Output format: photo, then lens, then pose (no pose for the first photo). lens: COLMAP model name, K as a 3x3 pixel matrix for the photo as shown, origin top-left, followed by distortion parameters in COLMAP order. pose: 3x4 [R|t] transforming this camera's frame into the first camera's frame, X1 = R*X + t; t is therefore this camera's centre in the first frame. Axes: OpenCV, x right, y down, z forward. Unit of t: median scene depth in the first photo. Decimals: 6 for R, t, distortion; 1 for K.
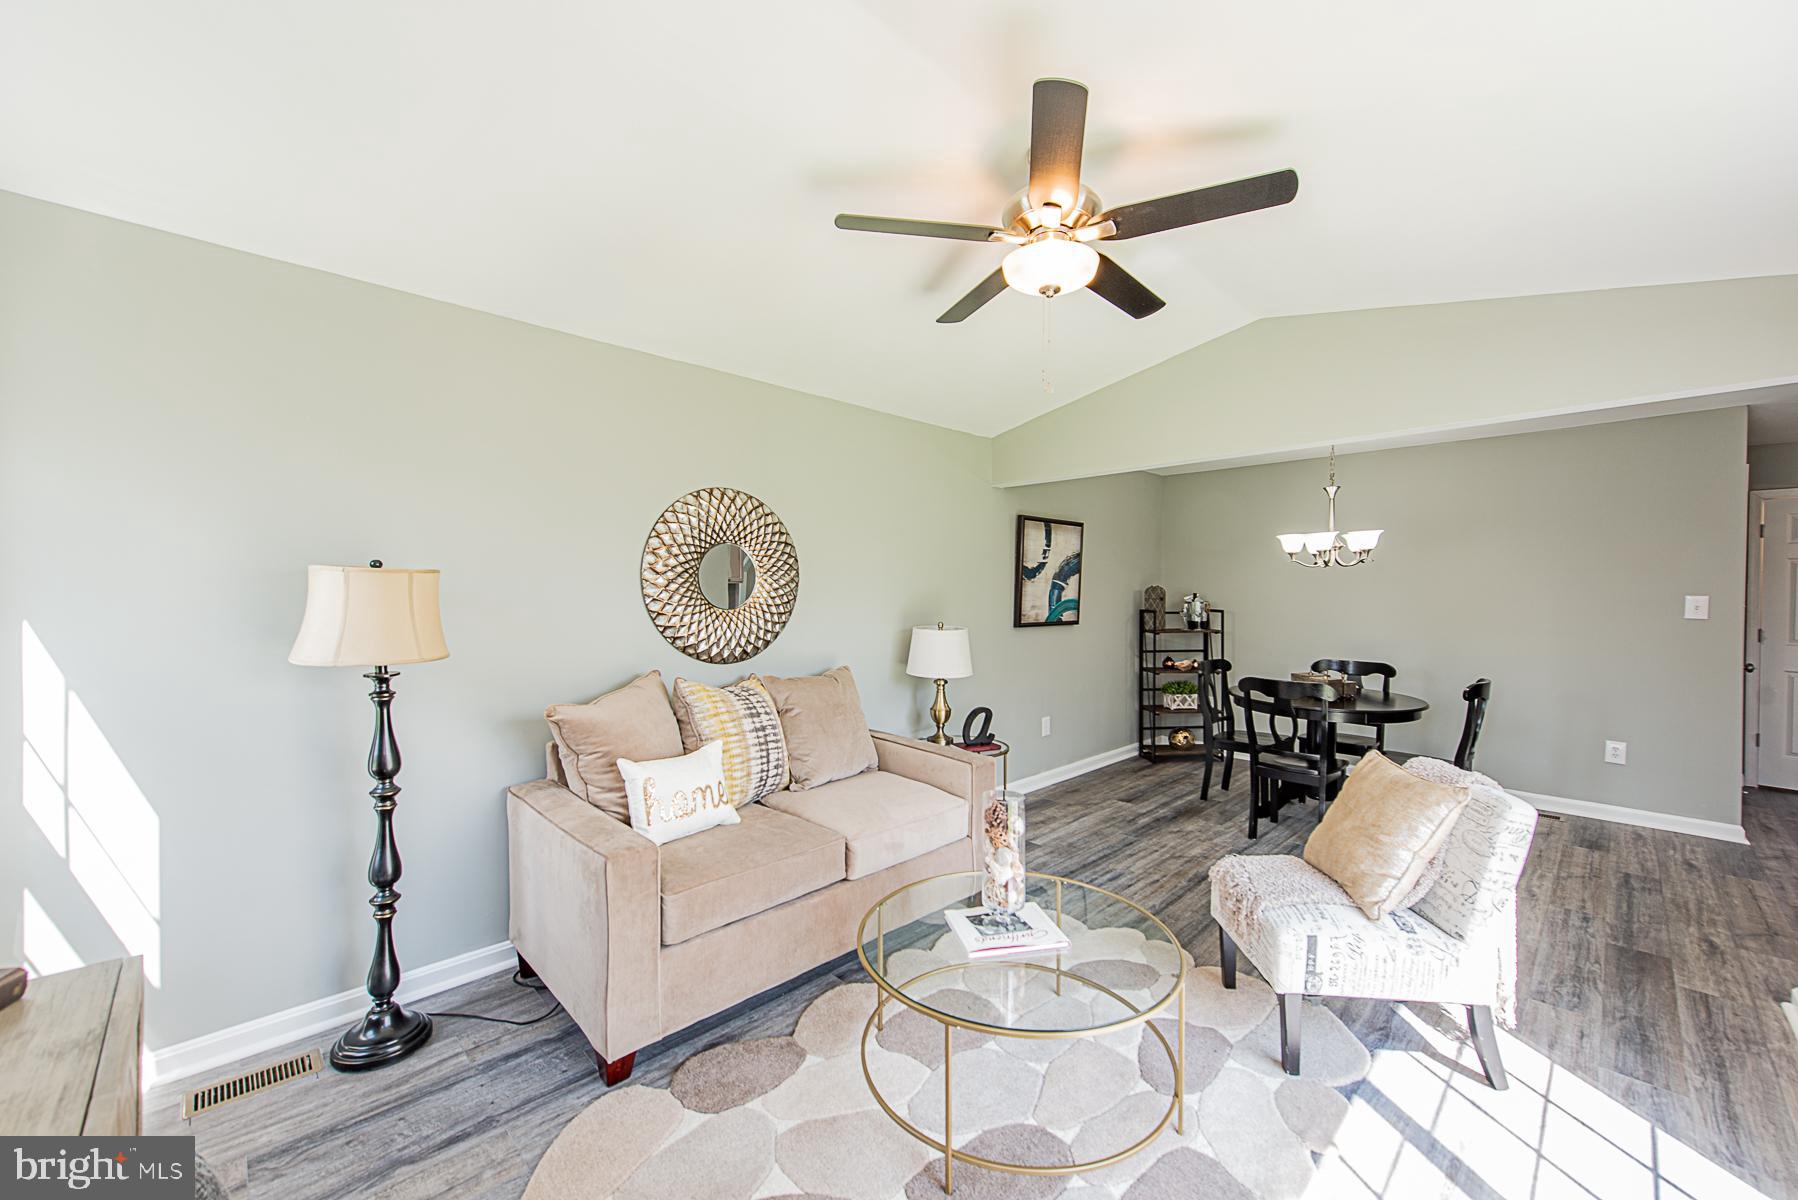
lens RADIAL K [[705.0, 0, 906.0], [0, 705.0, 600.5], [0, 0, 1]] dist [0.020106, -0.006135]
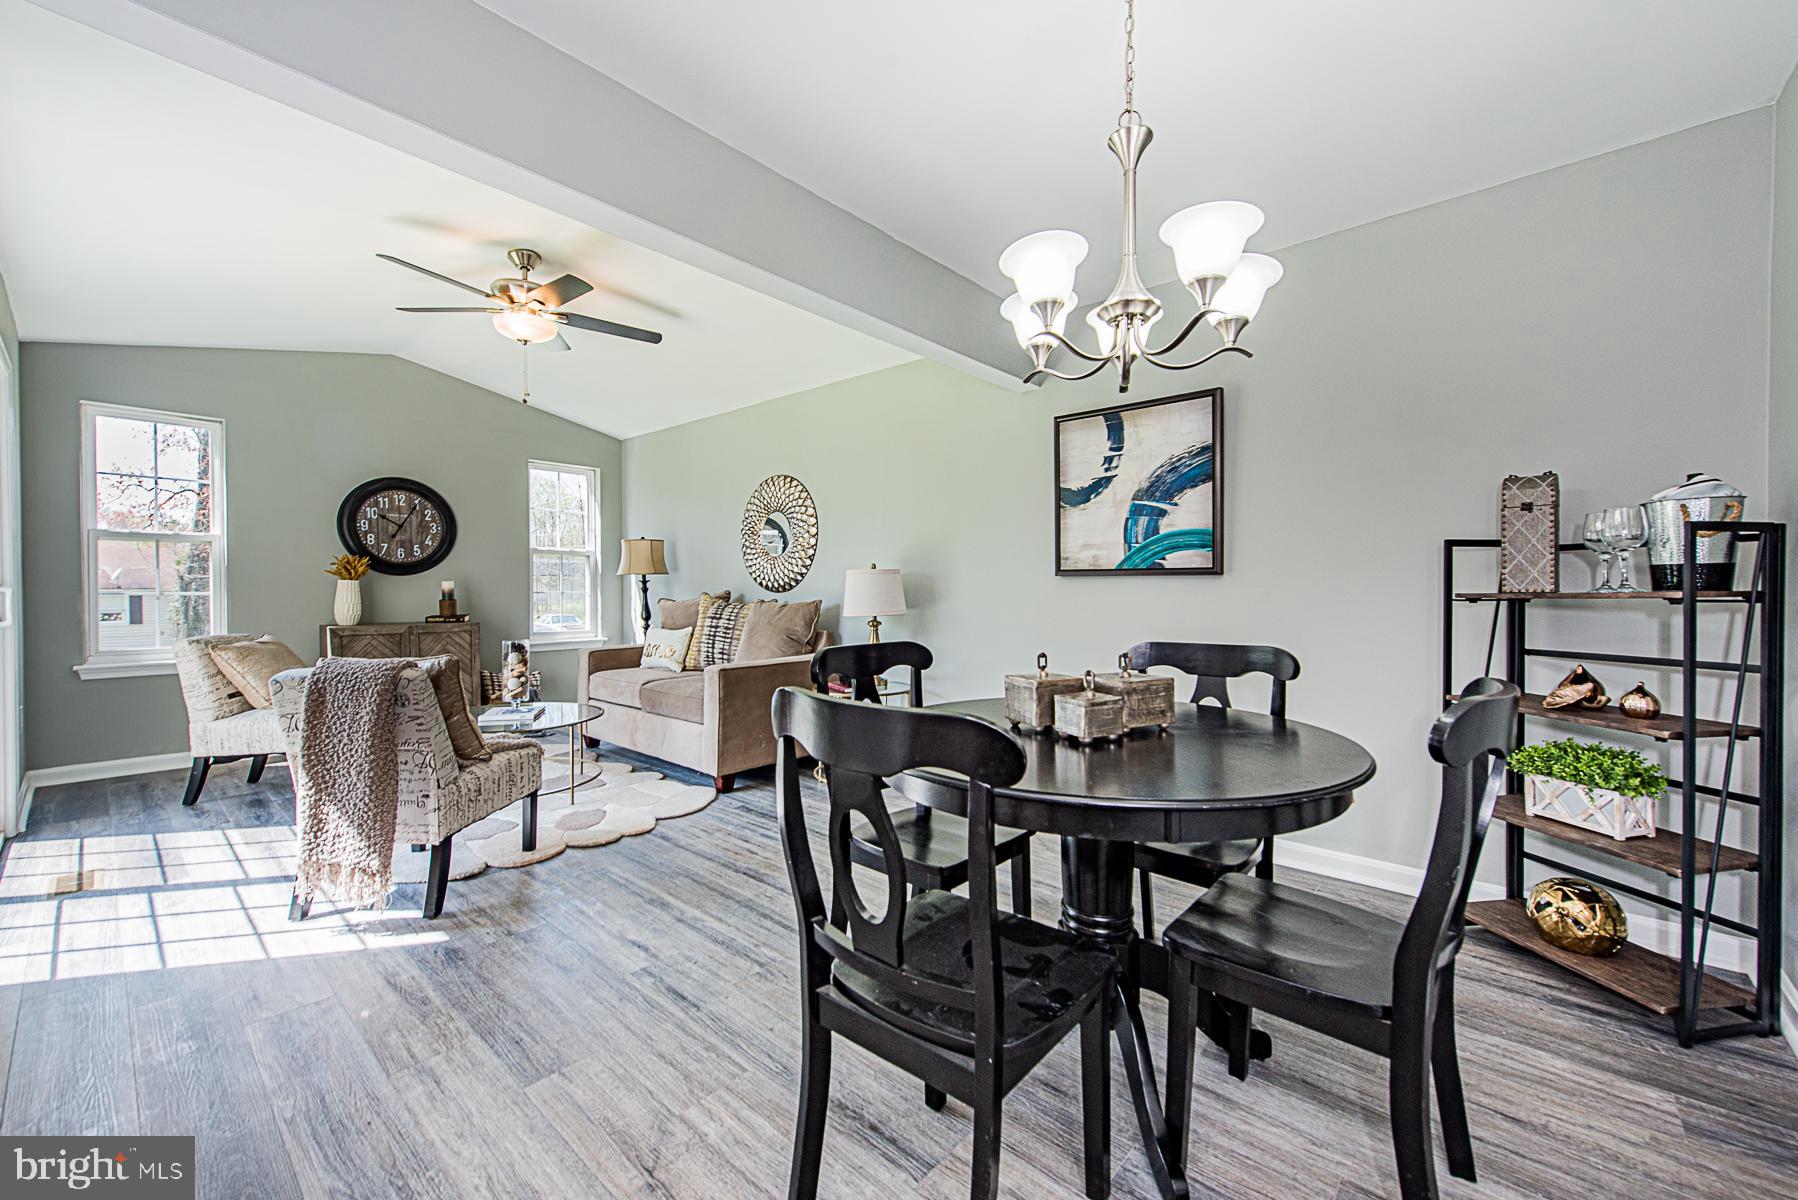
lens RADIAL K [[705.0, 0, 906.0], [0, 705.0, 600.5], [0, 0, 1]] dist [0.020106, -0.006135]
pose [[0.072298, 0.013111, -0.997297, 0.830617], [-0.019165, 0.999747, 0.011754, 0.055953], [0.997199, 0.018264, 0.072531, 0.768068]]
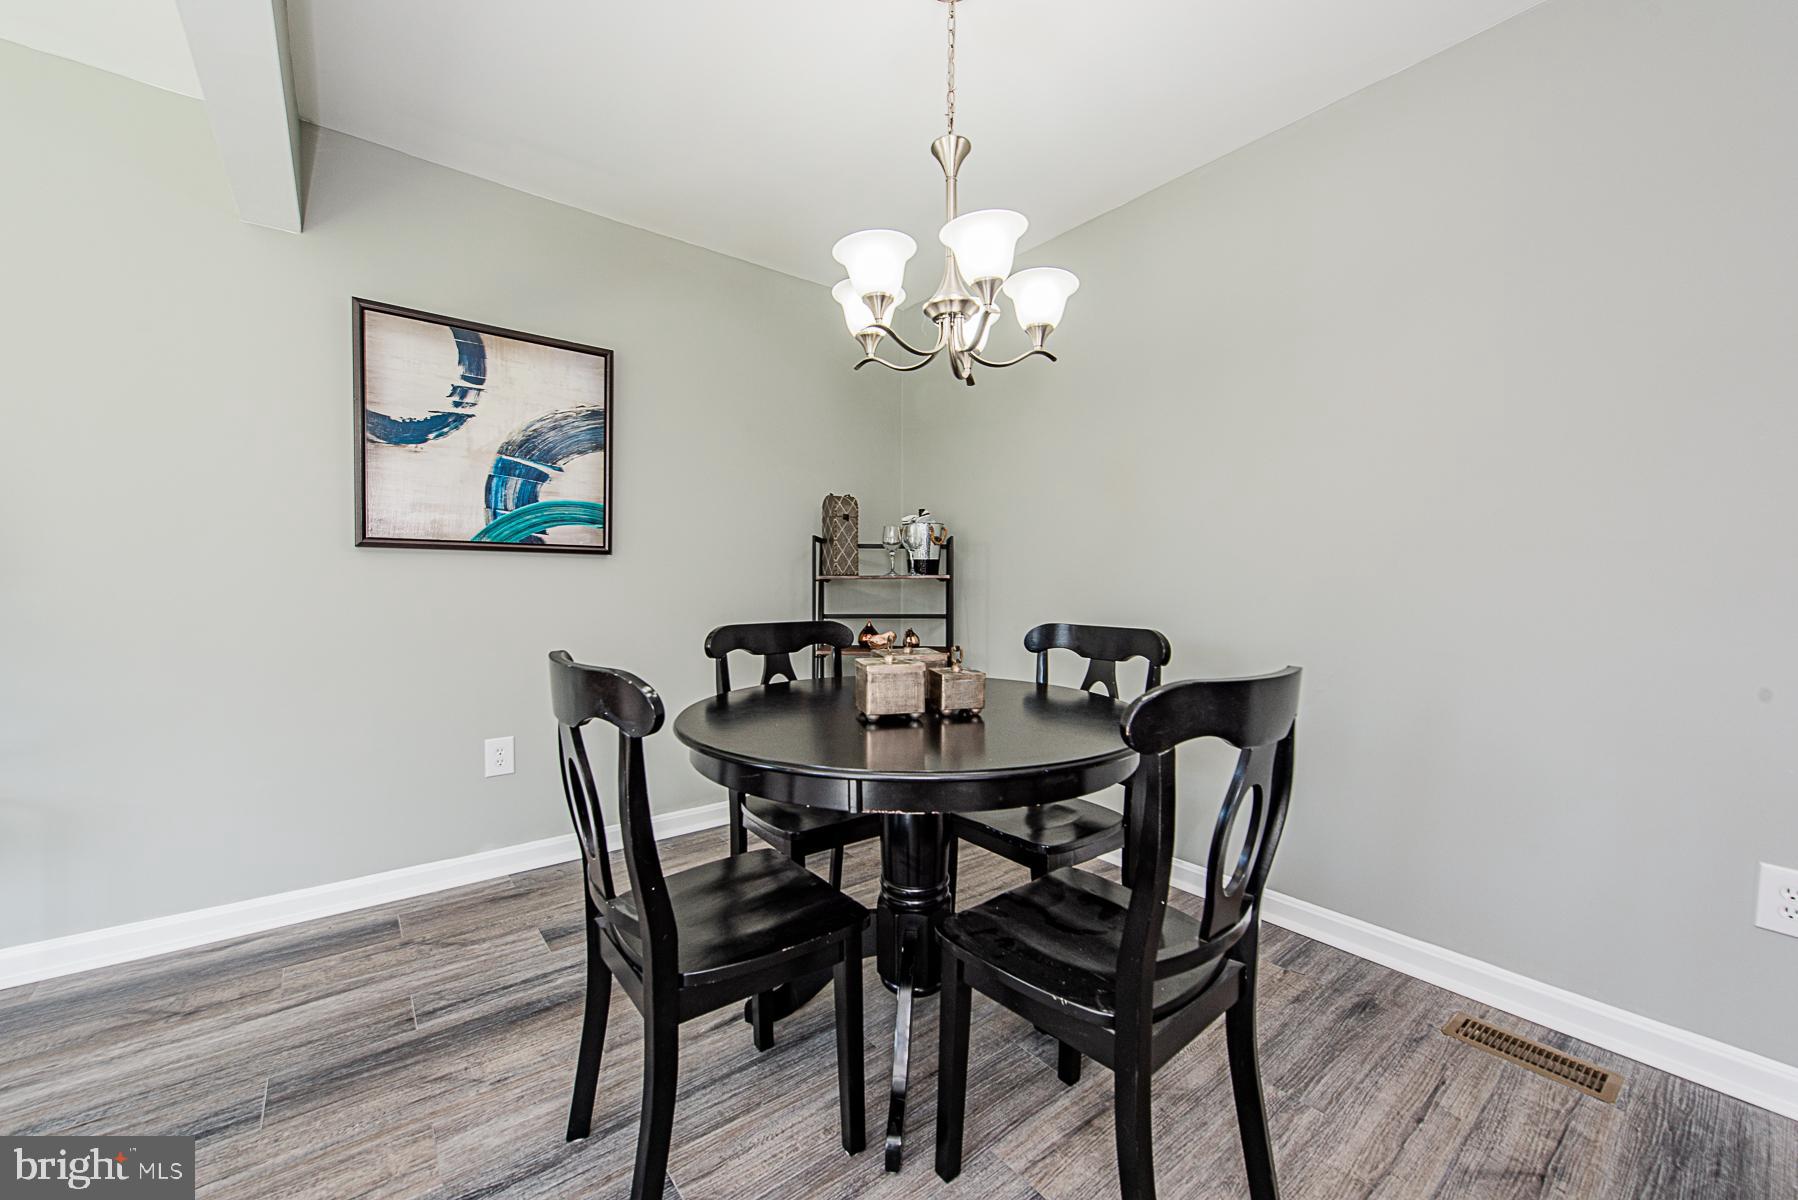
lens RADIAL K [[705.0, 0, 906.0], [0, 705.0, 600.5], [0, 0, 1]] dist [0.020106, -0.006135]
pose [[0.993941, 0.006979, -0.109692, 0.546995], [-0.006027, 0.999941, 0.009002, 0.065304], [0.109749, -0.008286, 0.993925, 0.555567]]
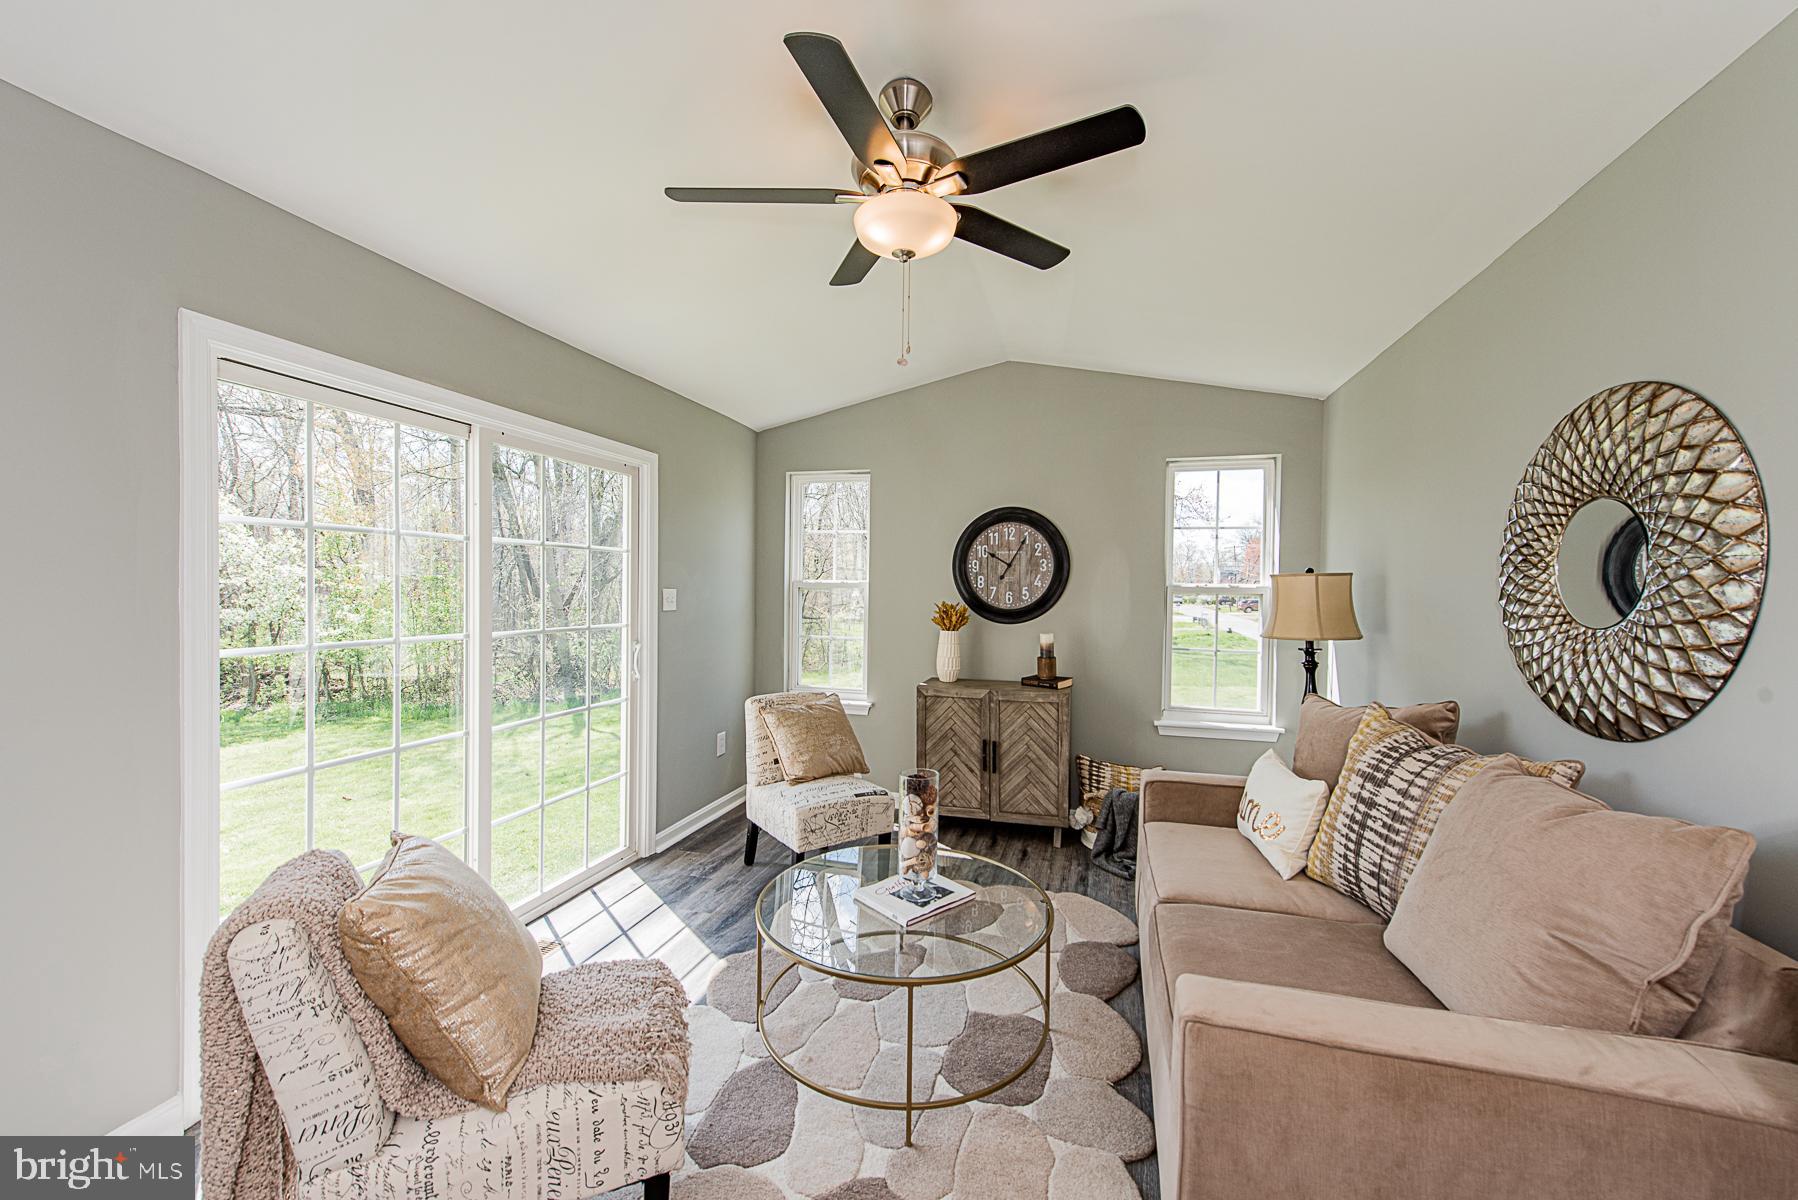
lens RADIAL K [[705.0, 0, 906.0], [0, 705.0, 600.5], [0, 0, 1]] dist [0.020106, -0.006135]
pose [[-0.863335, -0.006469, -0.504590, 0.285234], [-0.026289, 0.999137, 0.032170, -0.007071], [0.503946, 0.041038, -0.862760, 0.784481]]
